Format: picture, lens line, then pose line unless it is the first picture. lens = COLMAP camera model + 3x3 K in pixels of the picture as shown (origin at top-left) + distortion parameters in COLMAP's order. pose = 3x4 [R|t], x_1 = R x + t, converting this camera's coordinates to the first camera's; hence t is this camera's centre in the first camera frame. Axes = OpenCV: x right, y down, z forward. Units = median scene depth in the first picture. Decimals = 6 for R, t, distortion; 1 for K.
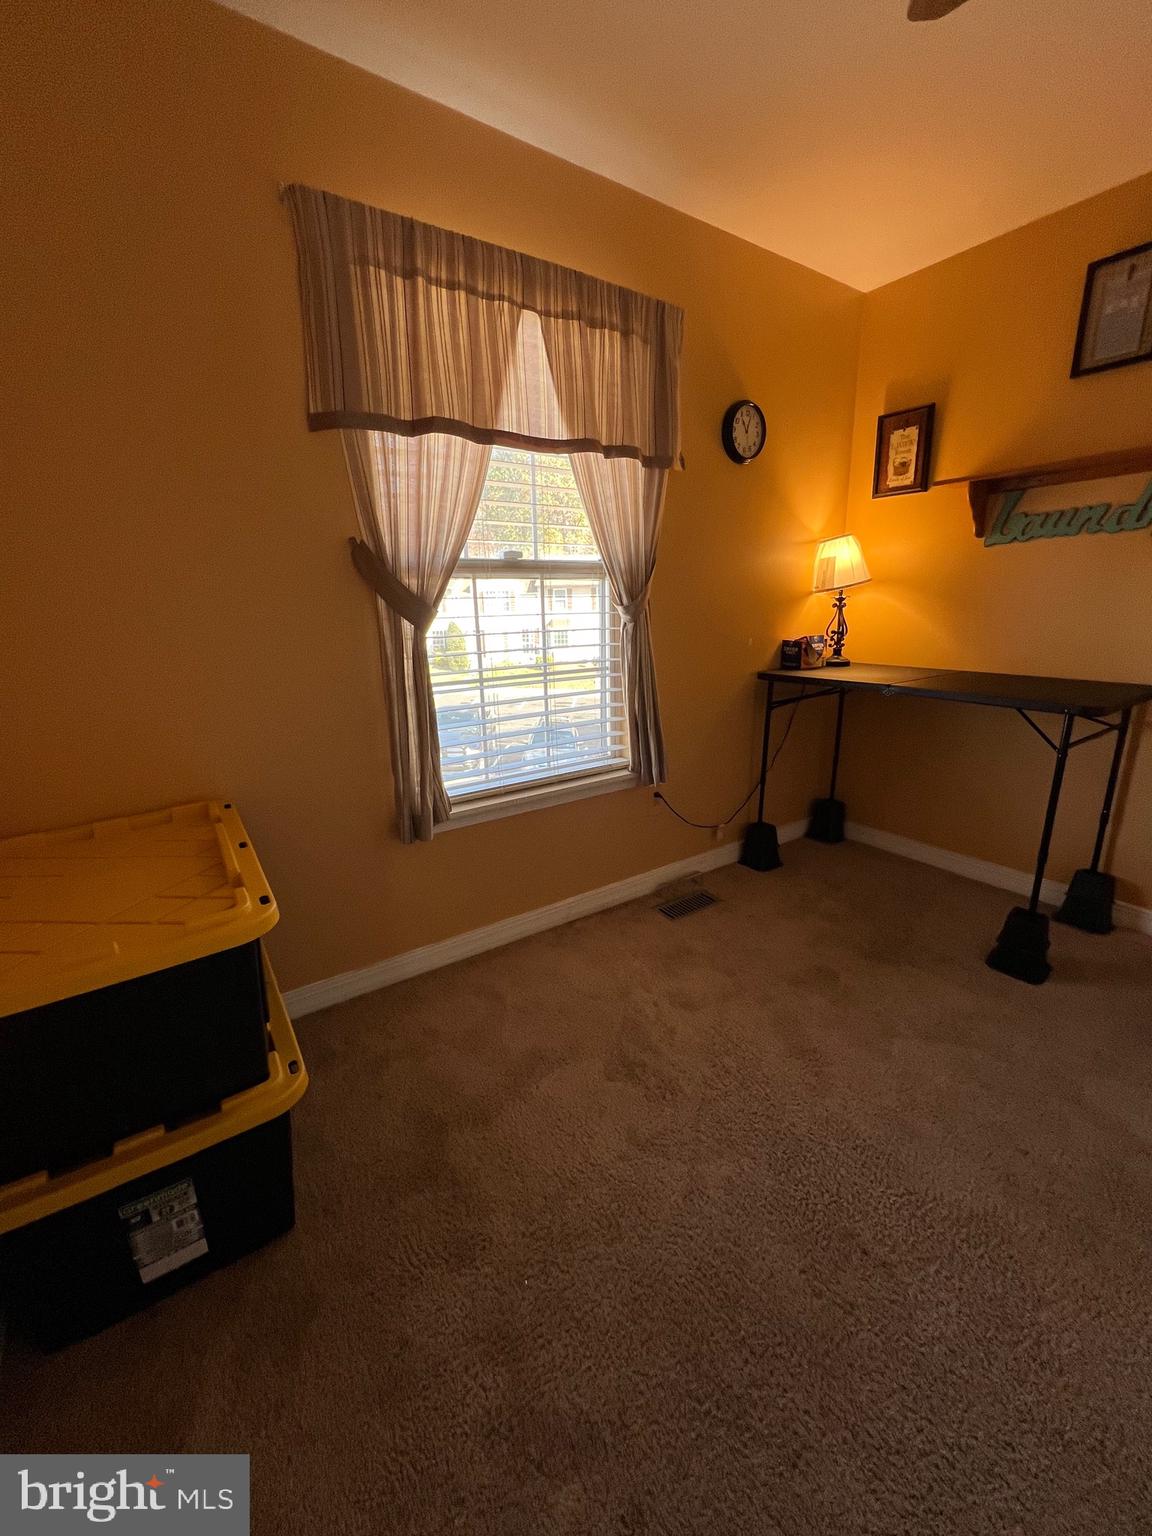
lens RADIAL K [[615.7, 0, 573.6], [0, 615.7, 766.3], [0, 0, 1]] dist [-0.001238, 0.000123]
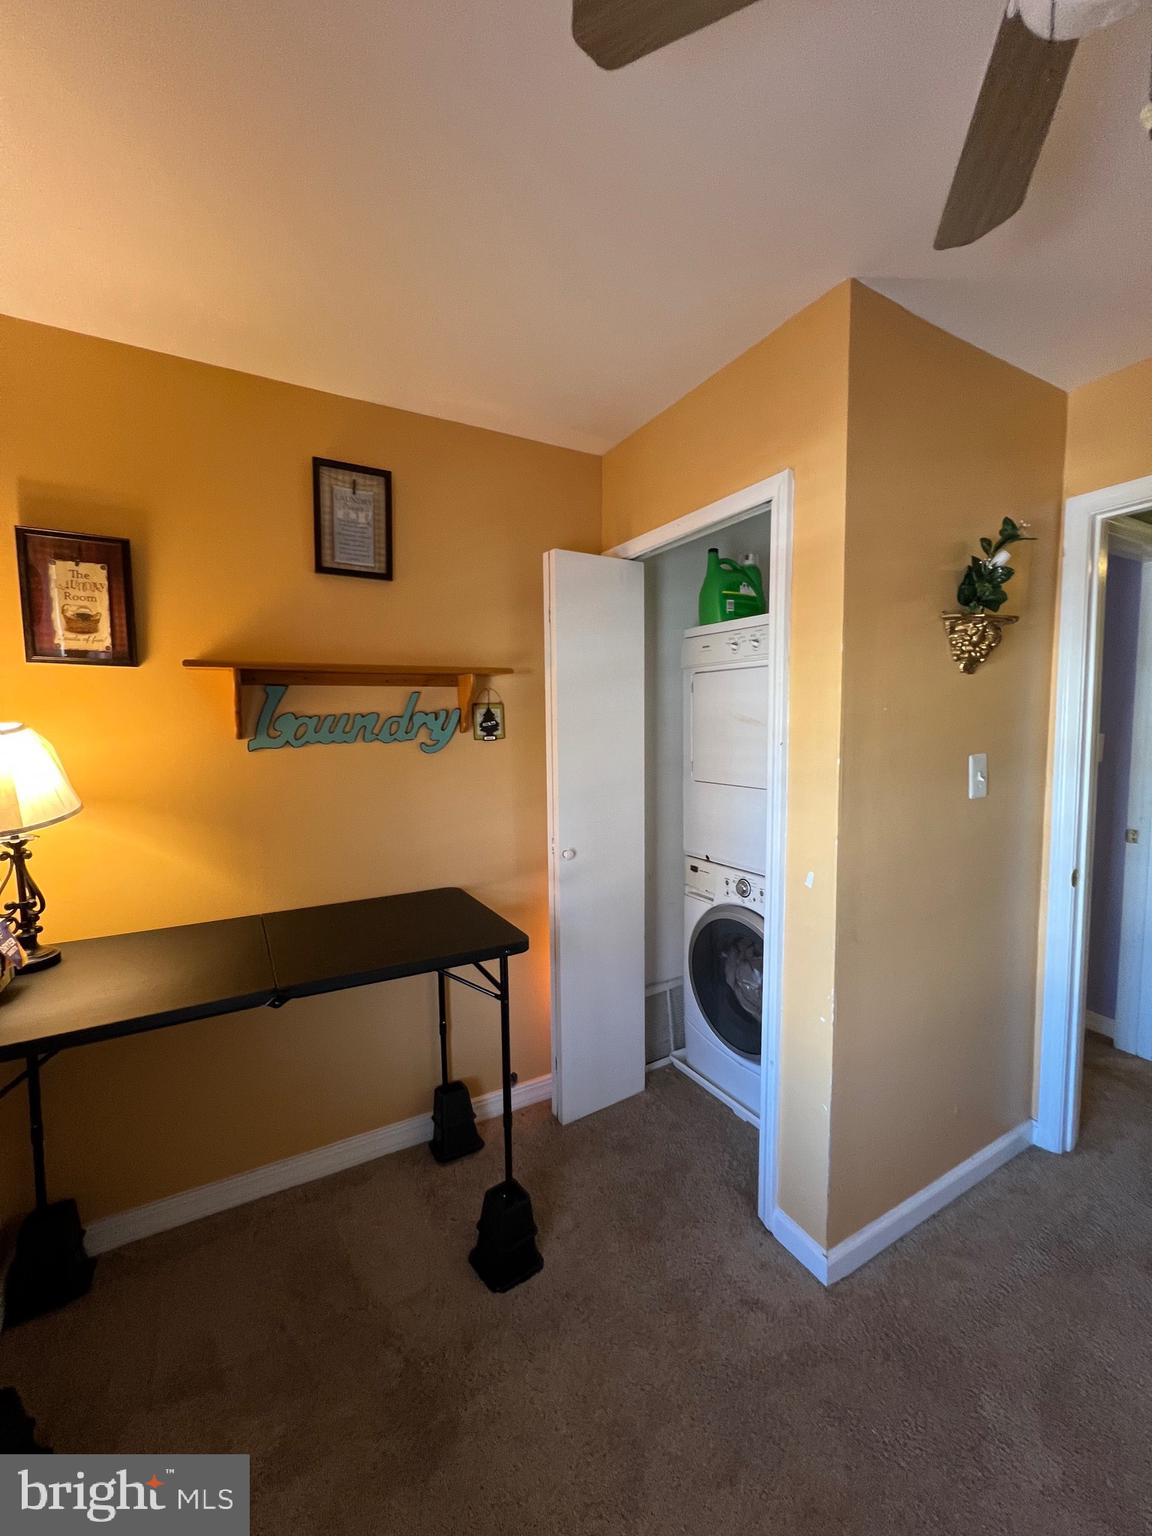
lens RADIAL K [[615.4, 0, 581.5], [0, 615.4, 768.0], [0, 0, 1]] dist [-0.000587, 0.000321]
pose [[0.075774, -0.062123, 0.995188, -0.042426], [0.263453, 0.963838, 0.040107, -0.255641], [-0.961692, 0.259147, 0.089401, 0.539909]]
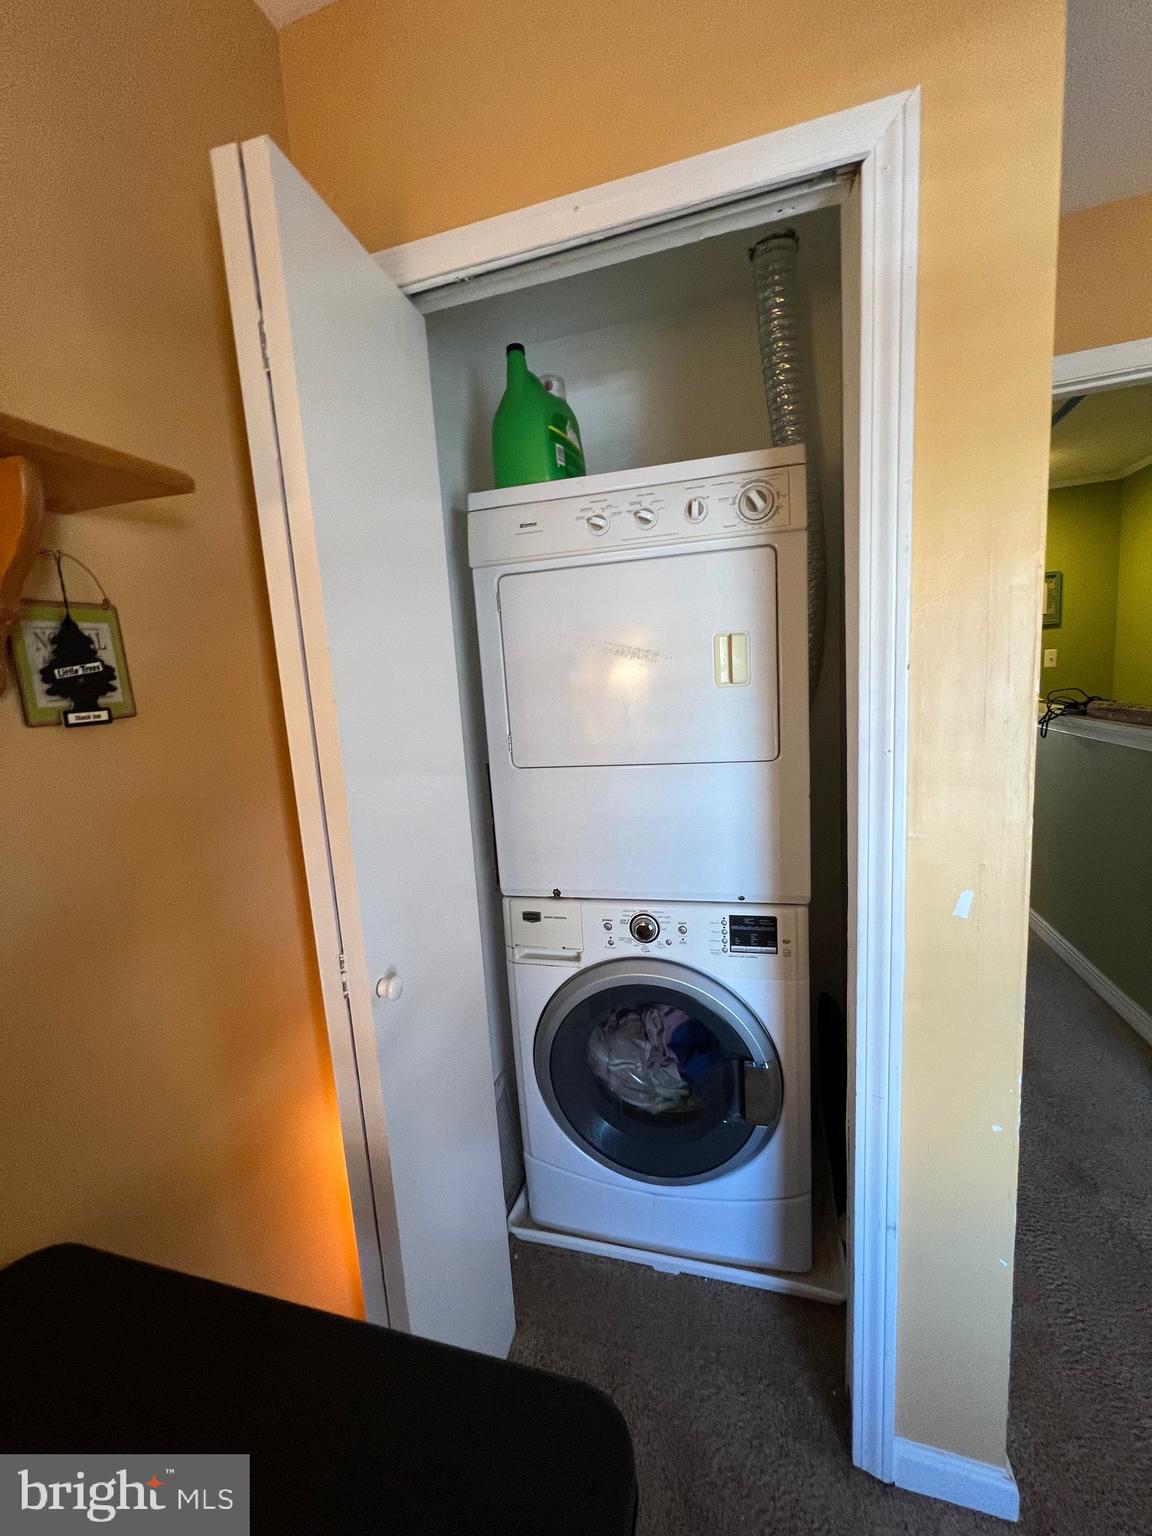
lens RADIAL K [[615.7, 0, 571.8], [0, 615.7, 771.4], [0, 0, 1]] dist [-0.001238, 0.000123]
pose [[-0.630872, -0.057337, 0.773766, 0.476700], [0.270513, 0.918436, 0.288614, -0.294603], [-0.727203, 0.391392, -0.563905, 0.740856]]
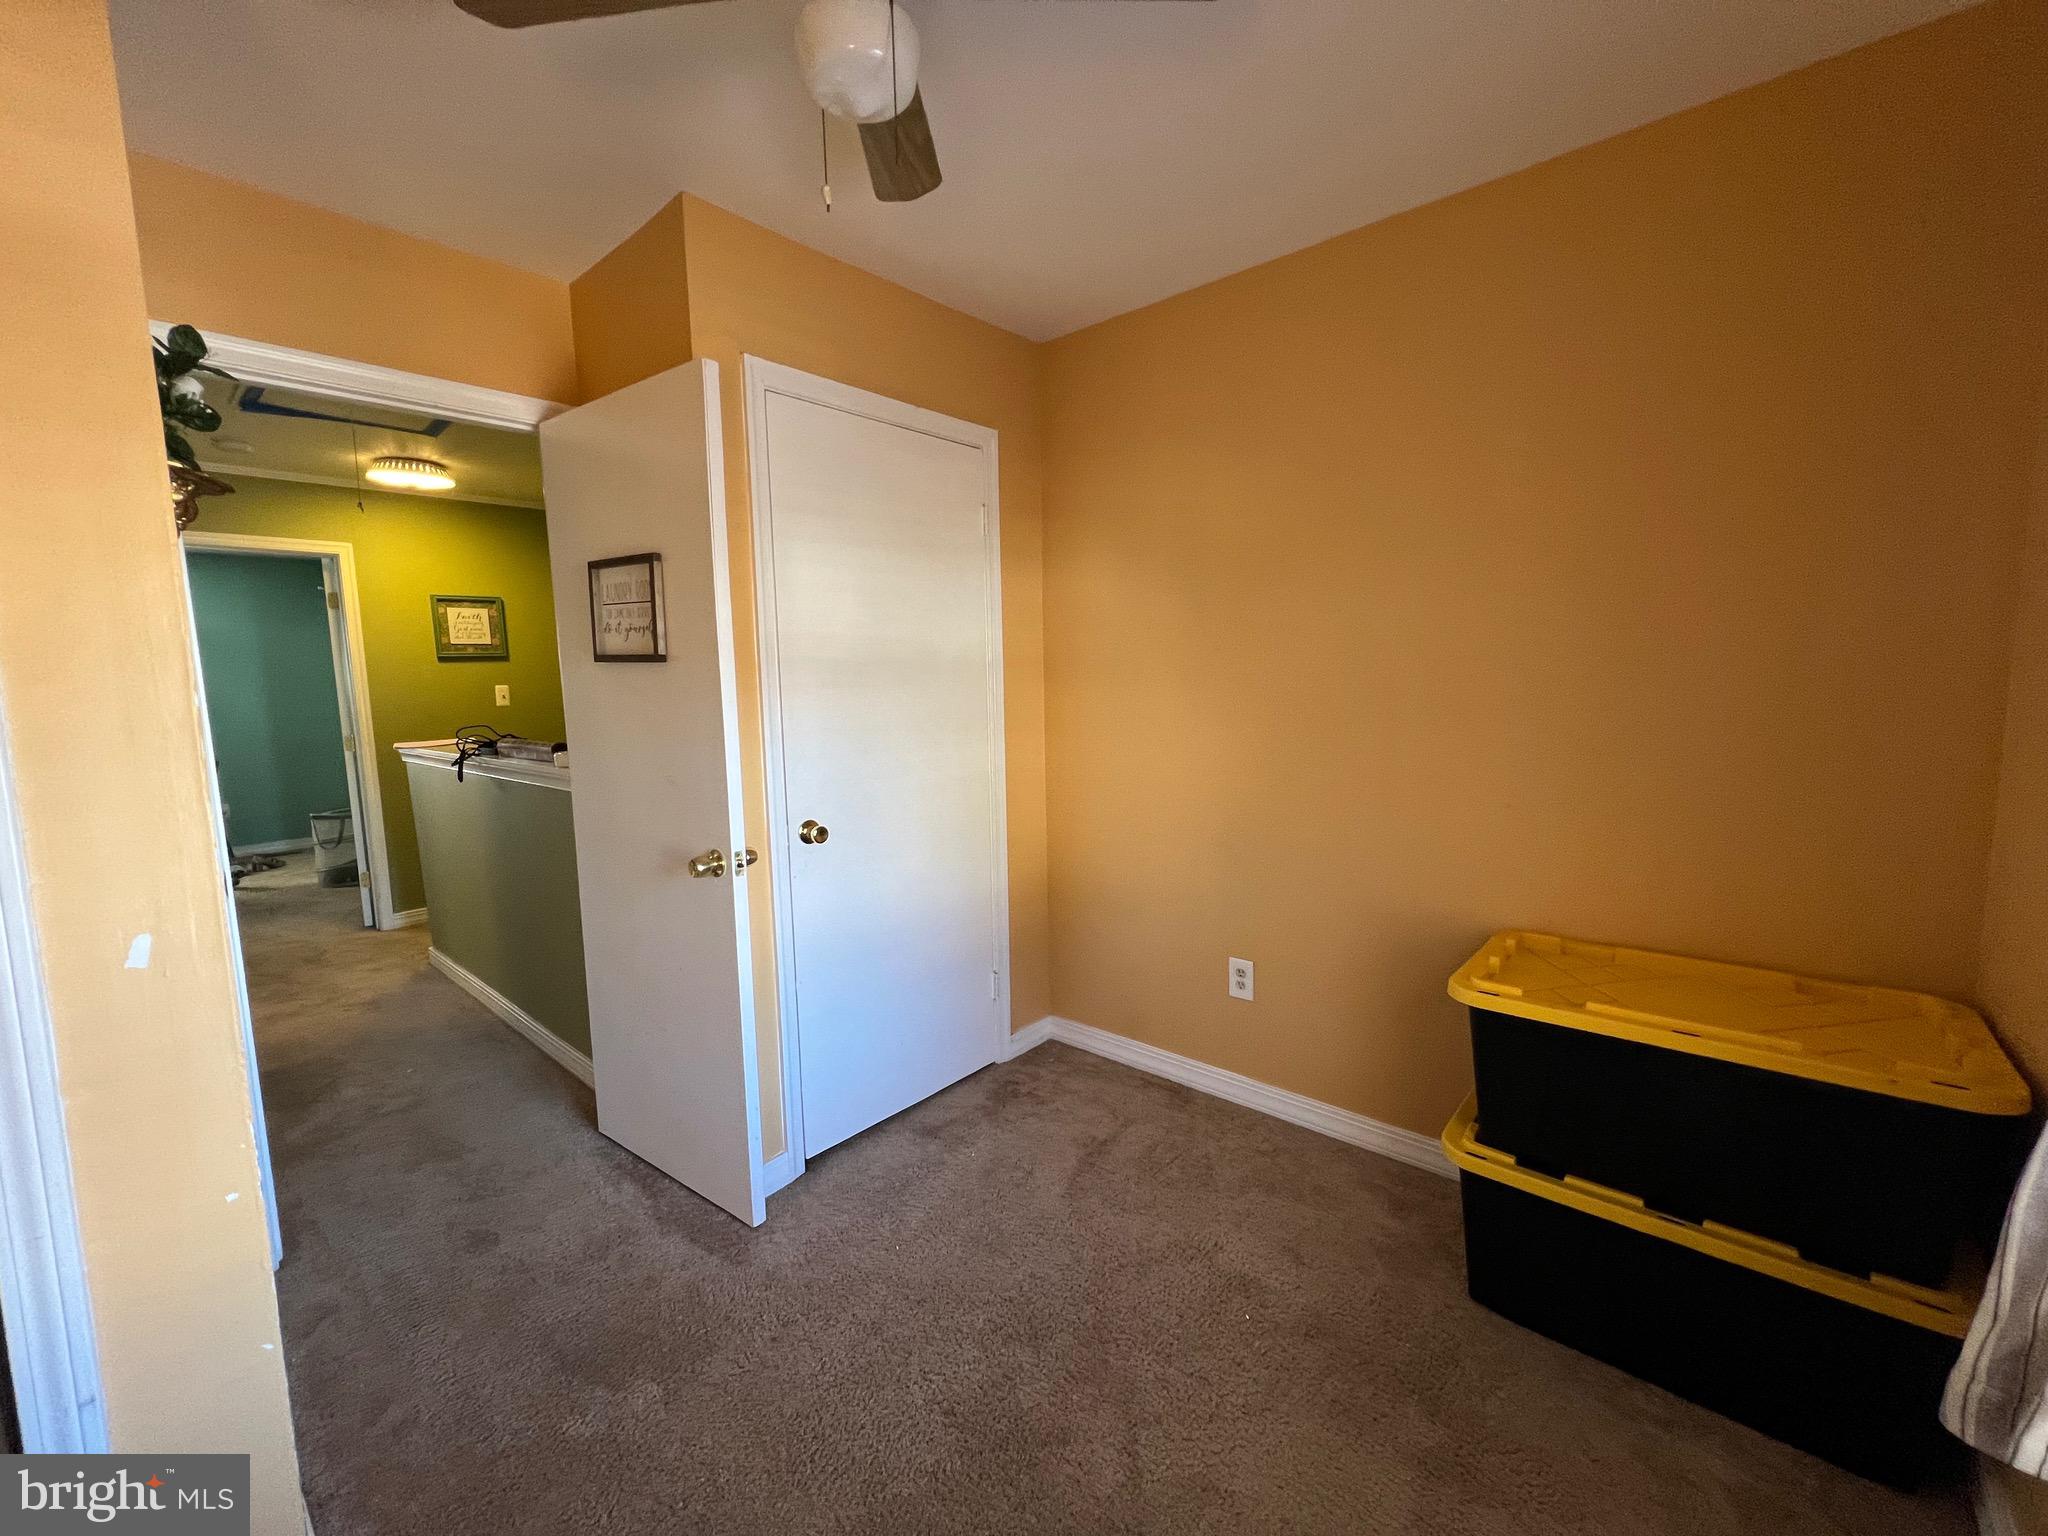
lens RADIAL K [[820.5, 0, 1024.1], [0, 820.5, 775.1], [0, 0, 1]] dist [-0.000587, 0.000321]
pose [[-0.965210, 0.062104, -0.253995, 0.275165], [-0.034468, 0.932689, 0.359030, -0.303298], [0.259195, 0.355294, -0.898100, 0.854749]]
